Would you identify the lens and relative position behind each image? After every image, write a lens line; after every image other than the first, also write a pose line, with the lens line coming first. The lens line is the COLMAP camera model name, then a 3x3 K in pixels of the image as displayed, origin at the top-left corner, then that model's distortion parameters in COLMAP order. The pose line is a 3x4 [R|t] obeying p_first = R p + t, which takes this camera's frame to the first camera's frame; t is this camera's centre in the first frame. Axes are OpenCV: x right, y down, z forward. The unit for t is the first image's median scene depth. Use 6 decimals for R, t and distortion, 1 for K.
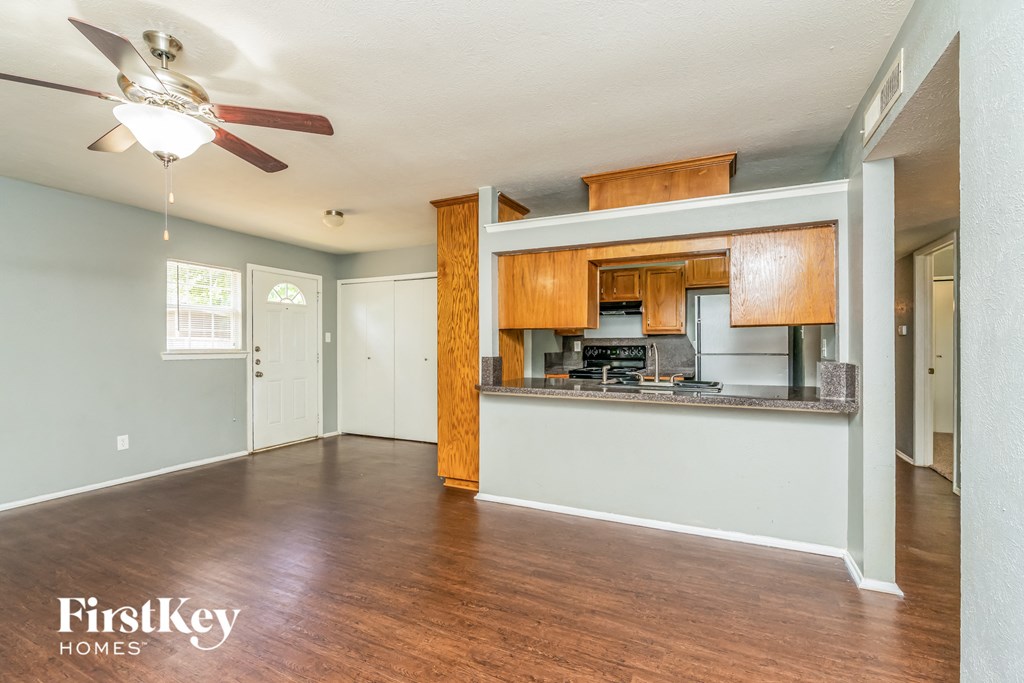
lens RADIAL K [[464.1, 0, 513.6], [0, 464.1, 344.9], [0, 0, 1]] dist [-0.004117, 0.004078]
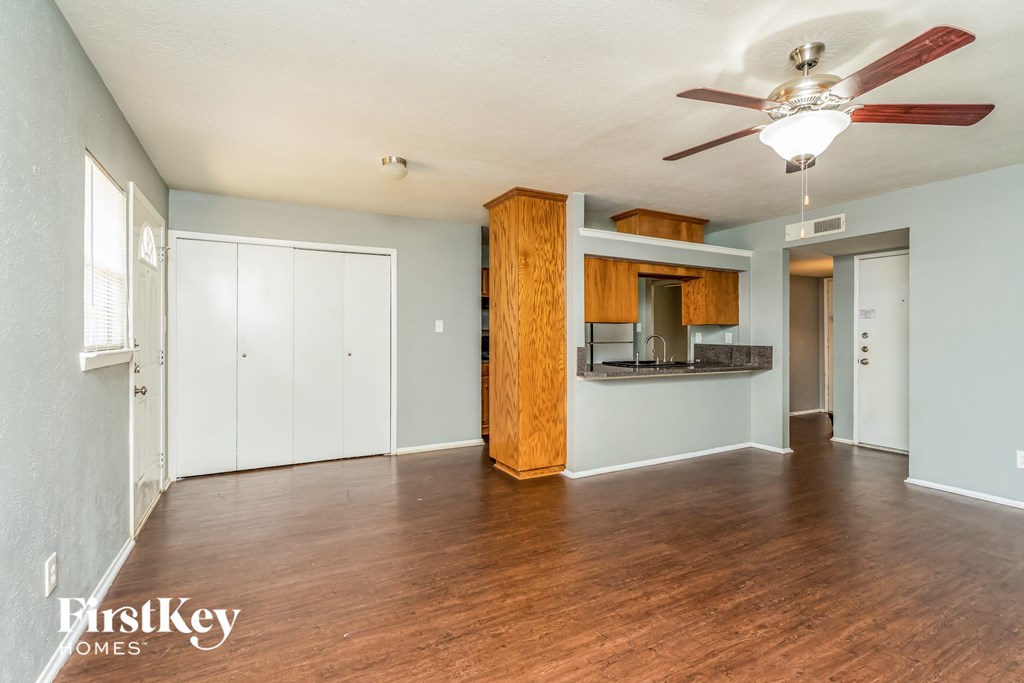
lens RADIAL K [[464.1, 0, 514.7], [0, 464.1, 334.4], [0, 0, 1]] dist [-0.004117, 0.004078]
pose [[0.589484, 0.004660, 0.807767, -0.987394], [-0.003008, 0.999989, -0.003573, -0.000328], [-0.807774, -0.000323, 0.589492, 0.451003]]
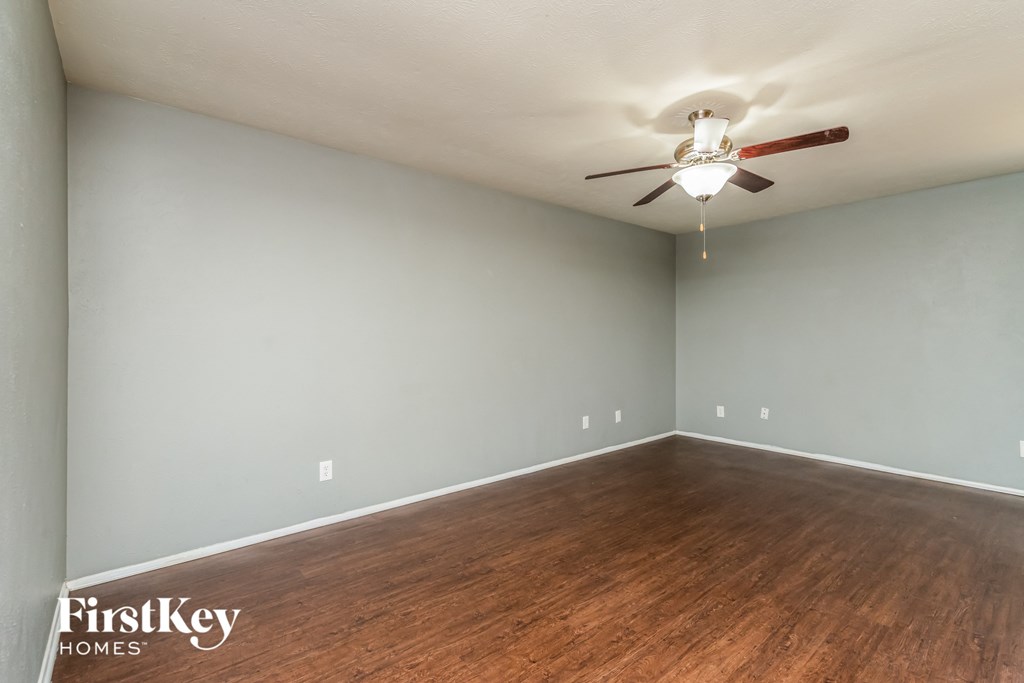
lens RADIAL K [[464.1, 0, 506.2], [0, 464.1, 342.9], [0, 0, 1]] dist [-0.004117, 0.004078]
pose [[-0.431849, 0.015633, -0.901810, 0.358183], [0.002797, 0.999868, 0.015993, -0.003504], [0.901942, 0.004384, -0.431836, 0.526056]]
